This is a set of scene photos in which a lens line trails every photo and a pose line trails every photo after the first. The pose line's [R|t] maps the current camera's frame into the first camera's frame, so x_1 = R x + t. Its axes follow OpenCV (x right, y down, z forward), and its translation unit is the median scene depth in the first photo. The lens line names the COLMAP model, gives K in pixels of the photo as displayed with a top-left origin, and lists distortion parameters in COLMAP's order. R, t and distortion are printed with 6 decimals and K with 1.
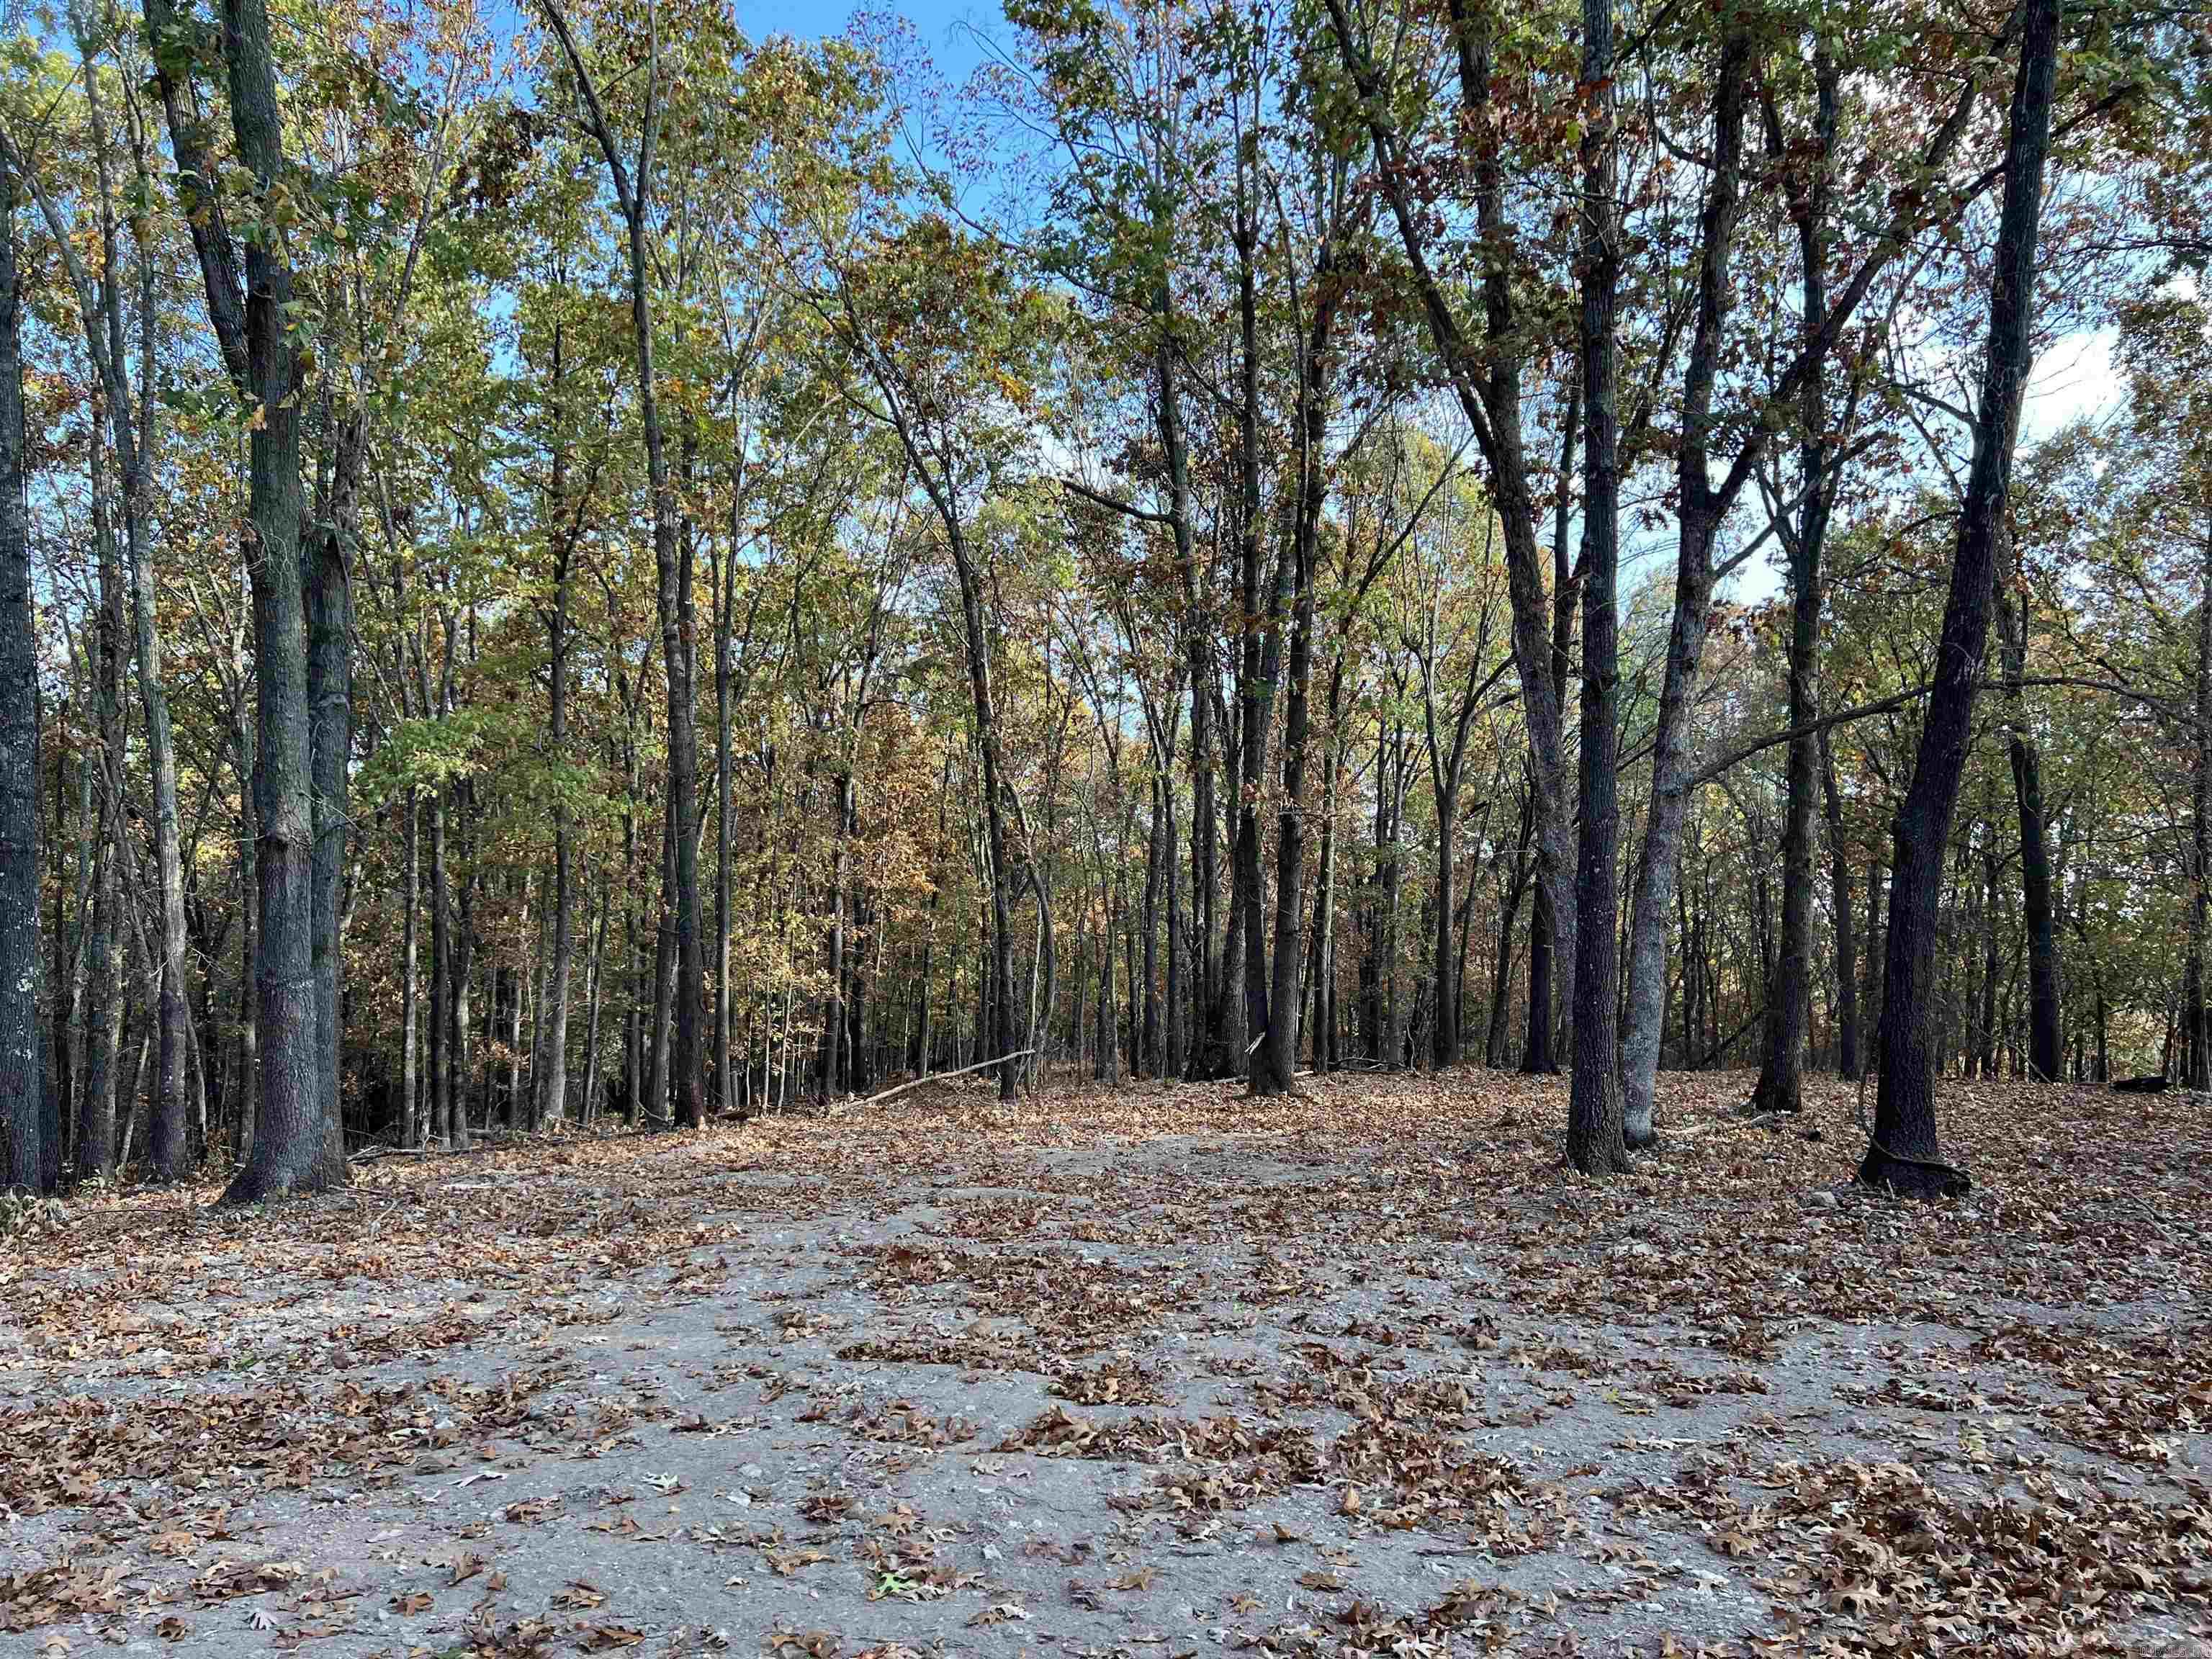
lens RADIAL K [[1571.5, 0, 1106.0], [0, 1571.5, 829.5], [0, 0, 1]] dist [0.005860, -0.035648]
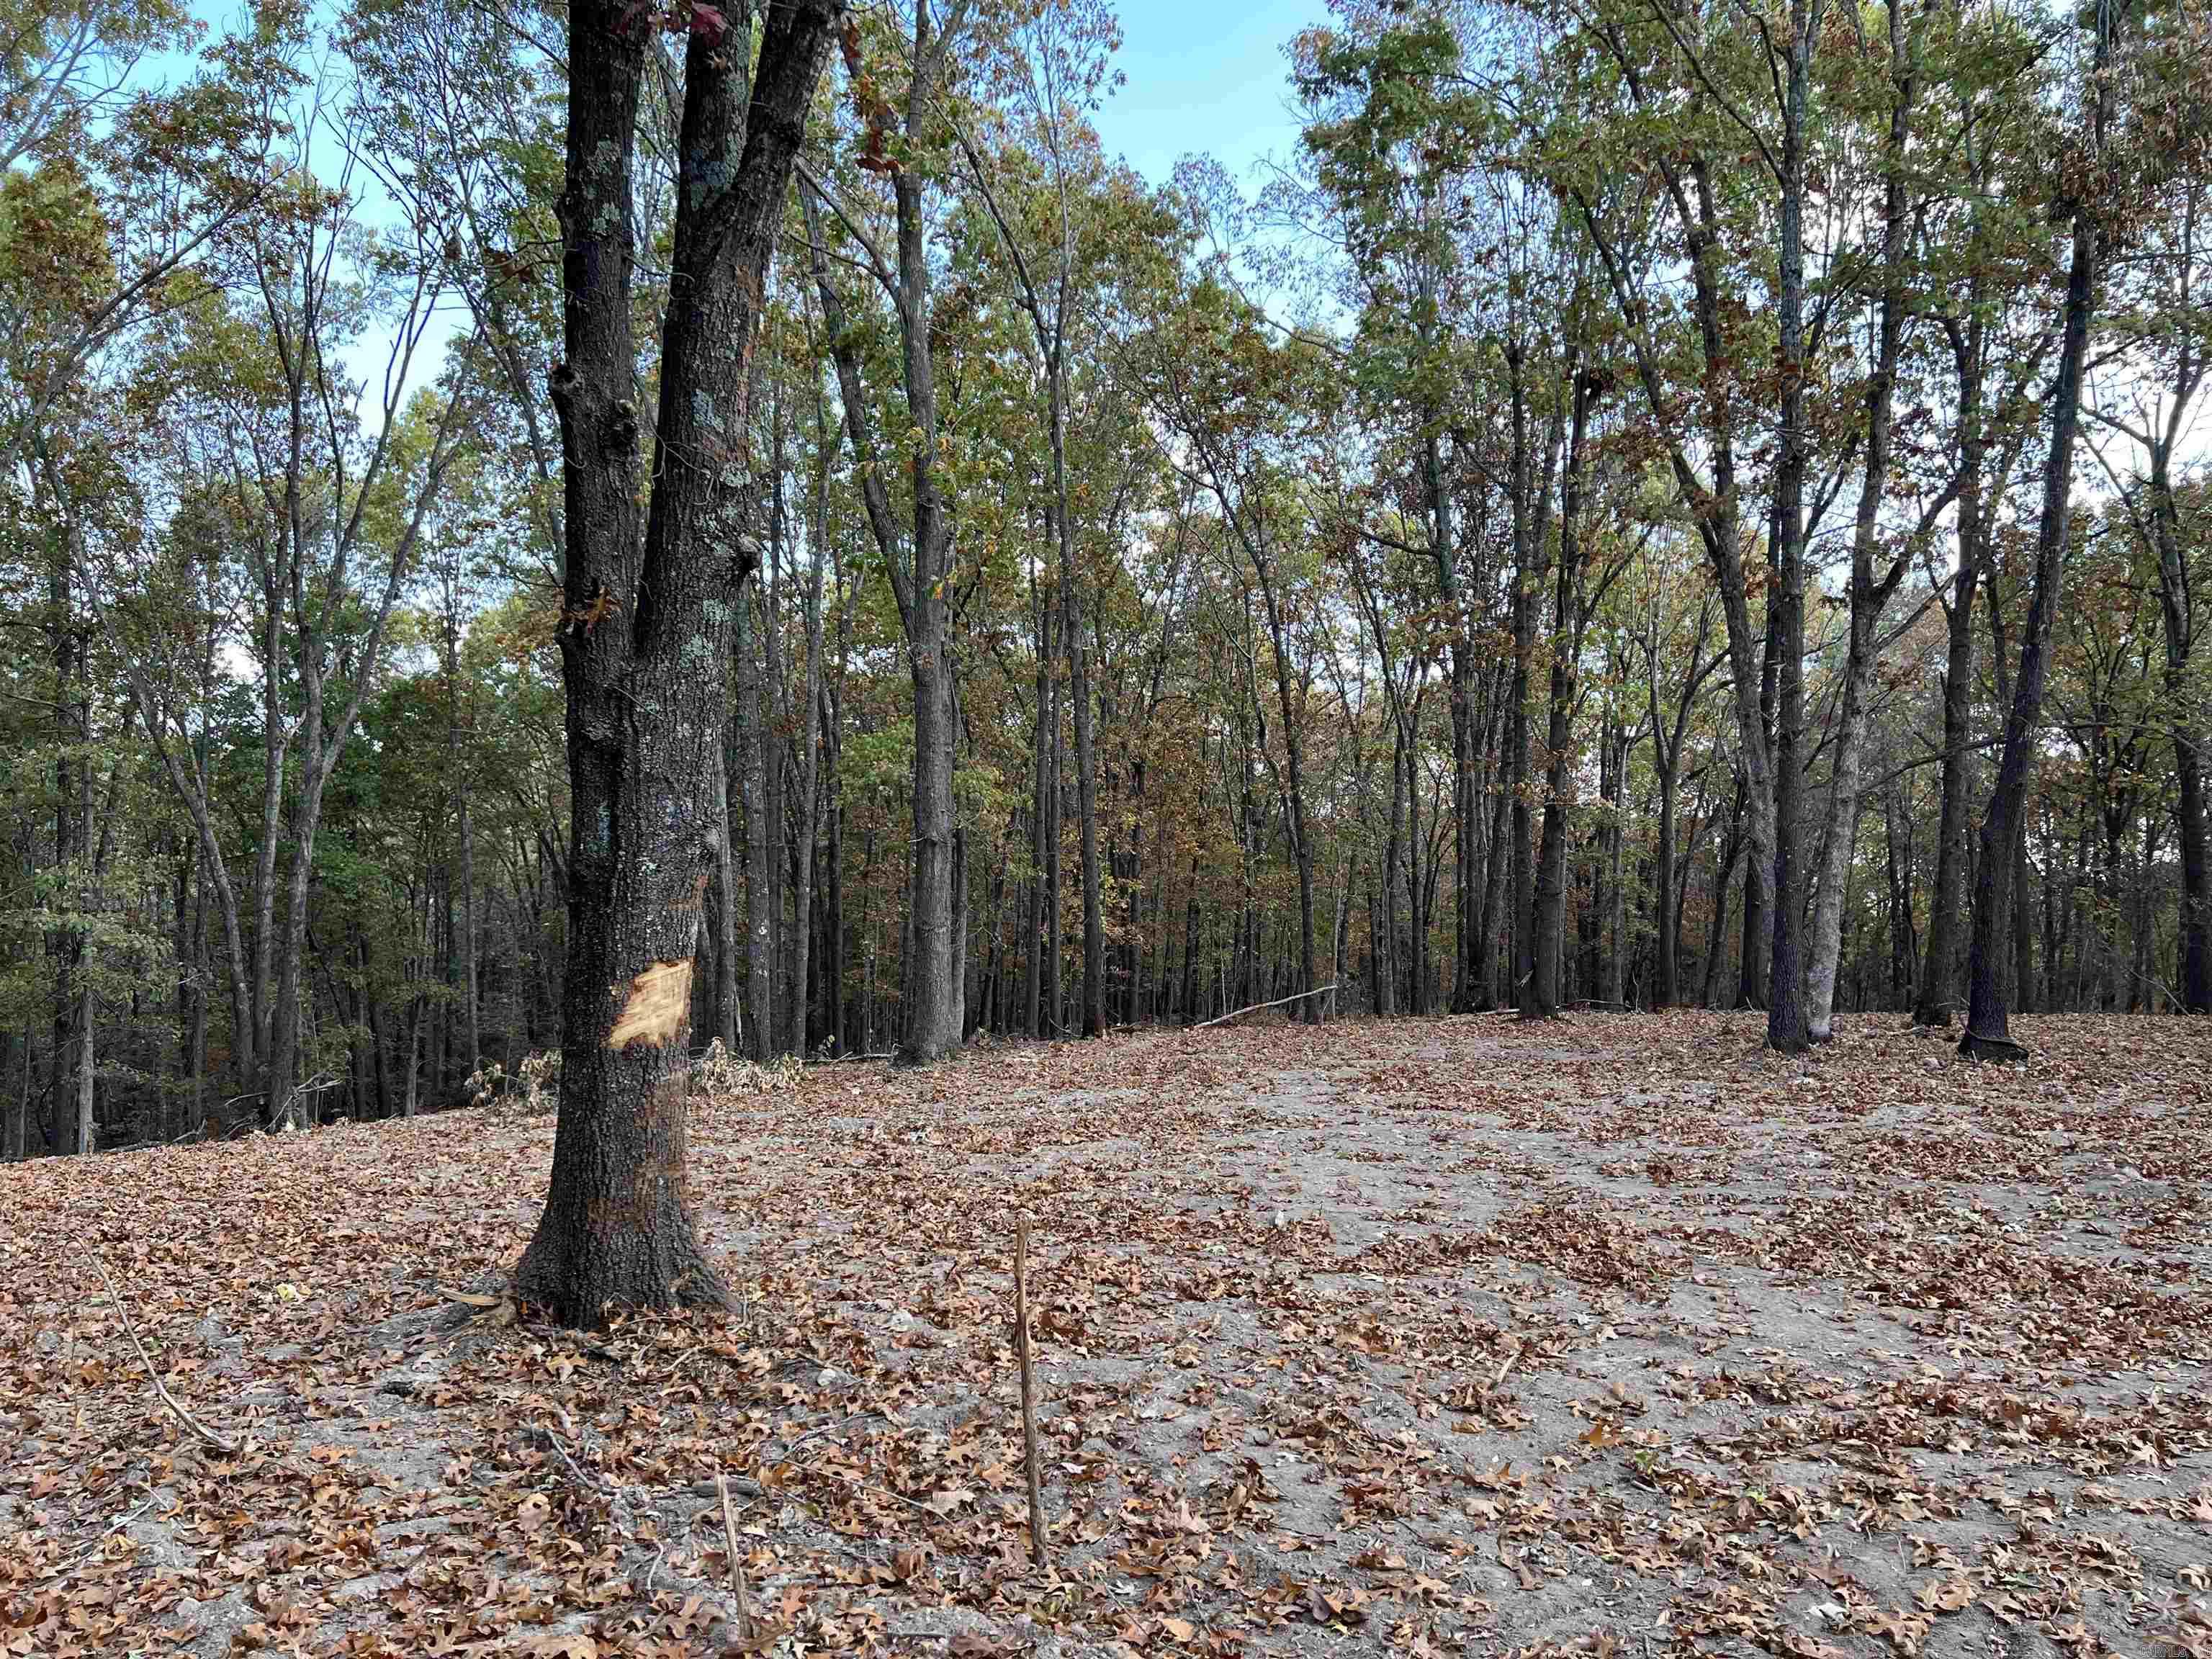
lens RADIAL K [[1571.5, 0, 1106.0], [0, 1571.5, 829.5], [0, 0, 1]] dist [0.005860, -0.035648]
pose [[0.992107, -0.005723, -0.125262, -0.089238], [0.009006, 0.999630, 0.025656, -0.026242], [0.125069, -0.026582, 0.991792, -0.343065]]
